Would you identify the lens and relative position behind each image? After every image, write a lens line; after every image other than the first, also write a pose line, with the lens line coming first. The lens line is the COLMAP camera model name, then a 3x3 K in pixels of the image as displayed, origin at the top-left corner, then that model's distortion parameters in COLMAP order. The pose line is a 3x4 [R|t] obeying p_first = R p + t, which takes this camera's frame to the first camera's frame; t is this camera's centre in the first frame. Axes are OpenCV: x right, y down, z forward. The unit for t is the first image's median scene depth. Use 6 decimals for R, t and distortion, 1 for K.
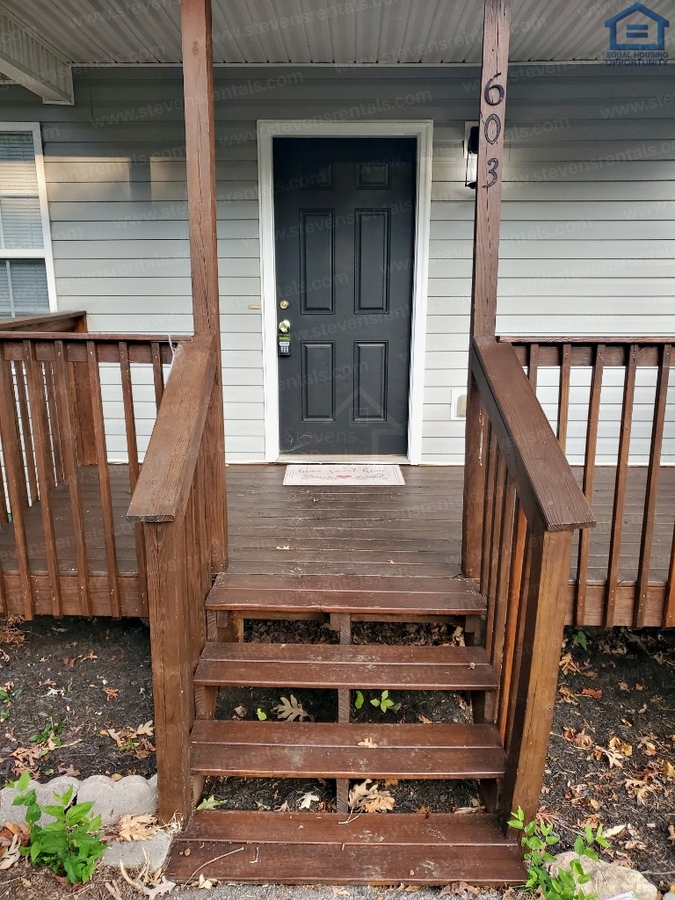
lens RADIAL K [[710.9, 0, 338.4], [0, 710.9, 450.0], [0, 0, 1]] dist [0.002840, 0.022845]
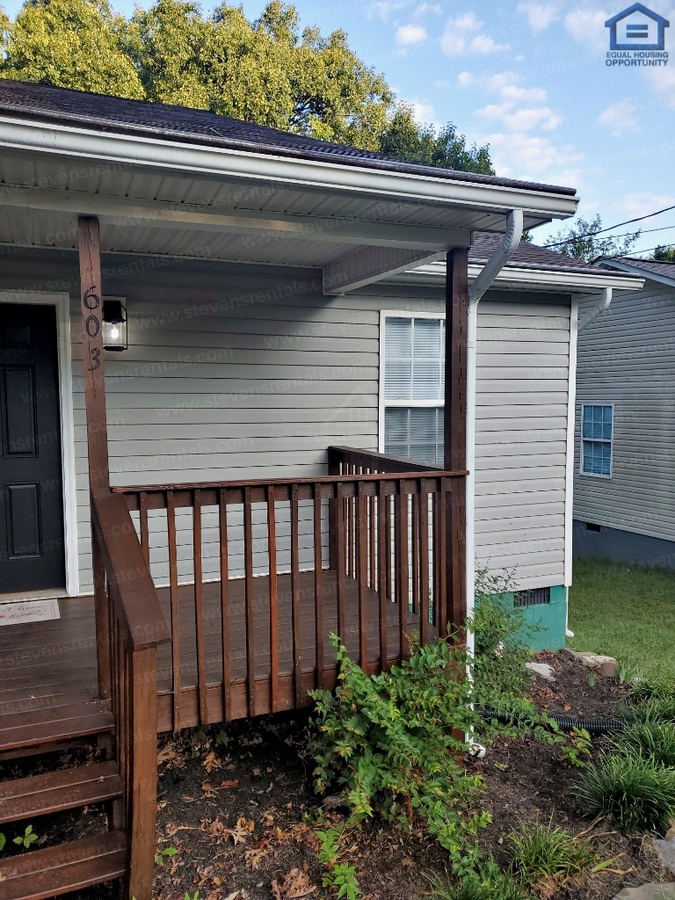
lens RADIAL K [[710.9, 0, 337.8], [0, 710.9, 452.0], [0, 0, 1]] dist [0.002840, 0.022845]
pose [[0.918540, -0.036351, 0.393654, 0.096240], [0.096245, 0.986365, -0.133492, -0.020195], [-0.383434, 0.160505, 0.909515, -0.233110]]
